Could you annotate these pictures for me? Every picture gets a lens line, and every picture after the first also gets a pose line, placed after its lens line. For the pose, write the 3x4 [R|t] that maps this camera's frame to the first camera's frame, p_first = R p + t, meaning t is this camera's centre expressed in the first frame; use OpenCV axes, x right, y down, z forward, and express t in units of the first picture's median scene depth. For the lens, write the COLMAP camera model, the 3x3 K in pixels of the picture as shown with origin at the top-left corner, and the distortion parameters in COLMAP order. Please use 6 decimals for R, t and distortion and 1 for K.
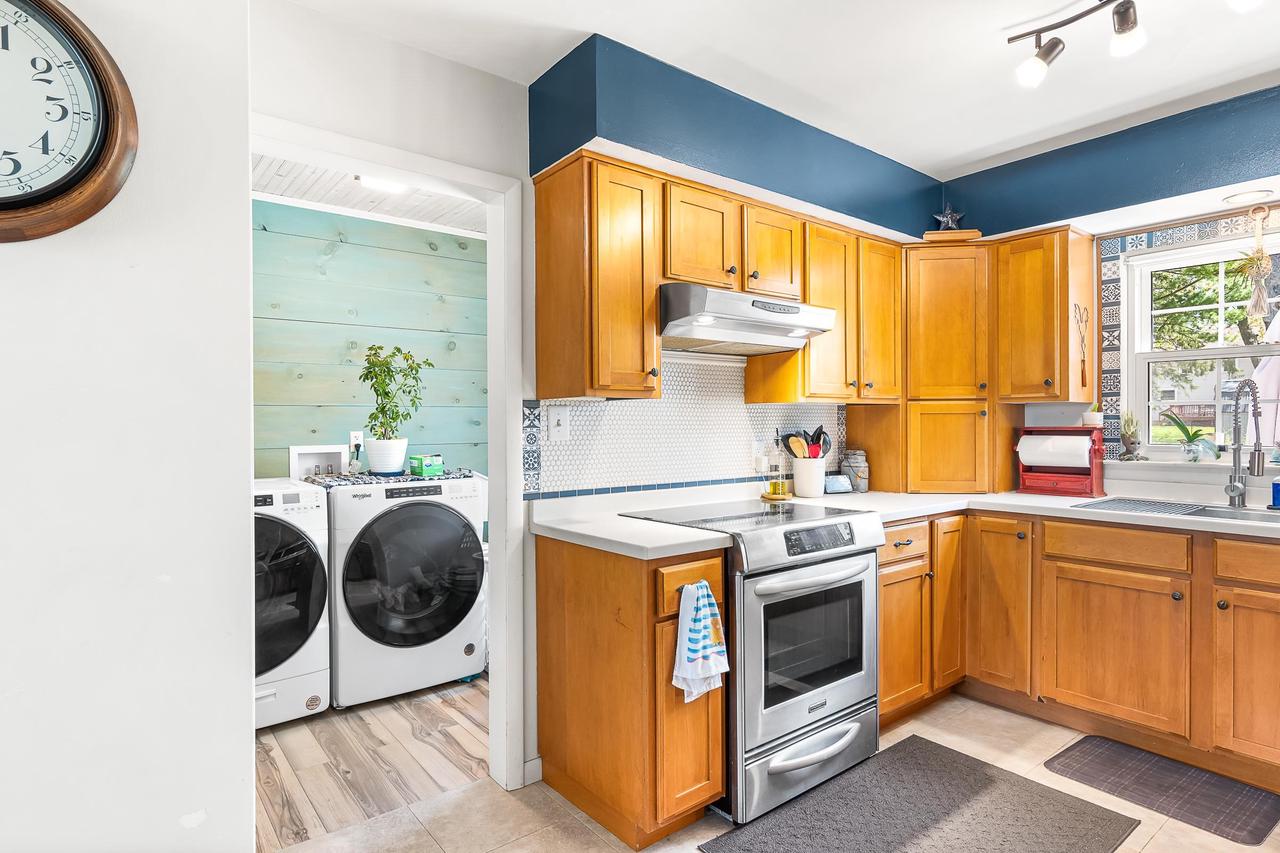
lens RADIAL K [[673.4, 0, 638.5], [0, 673.4, 425.8], [0, 0, 1]] dist [0.004289, 0.000673]
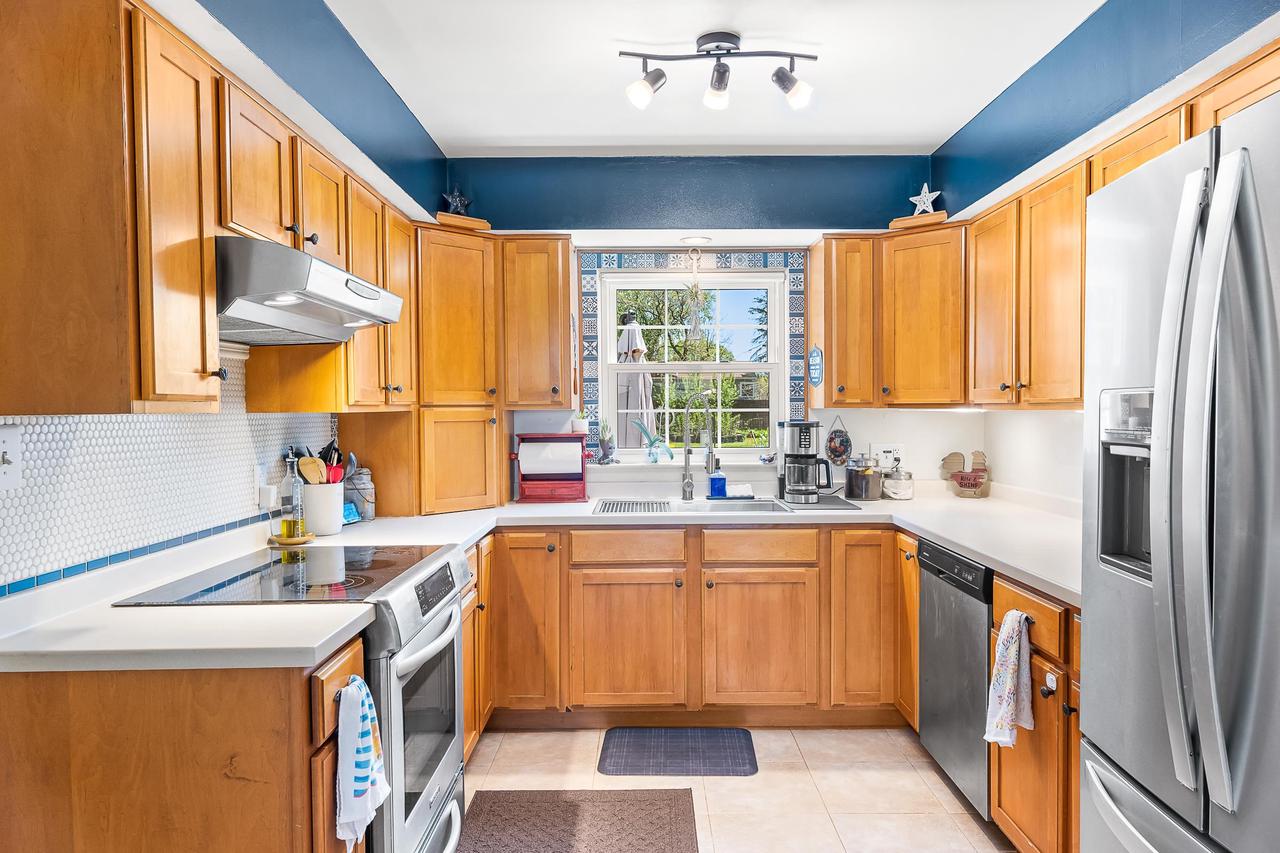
lens RADIAL K [[815.7, 0, 641.0], [0, 815.7, 426.3], [0, 0, 1]] dist [0.003918, -0.000441]
pose [[0.621948, -0.017693, 0.782859, -0.263253], [0.008922, 0.999840, 0.015509, -0.029322], [-0.783008, -0.002661, 0.622006, 0.160131]]
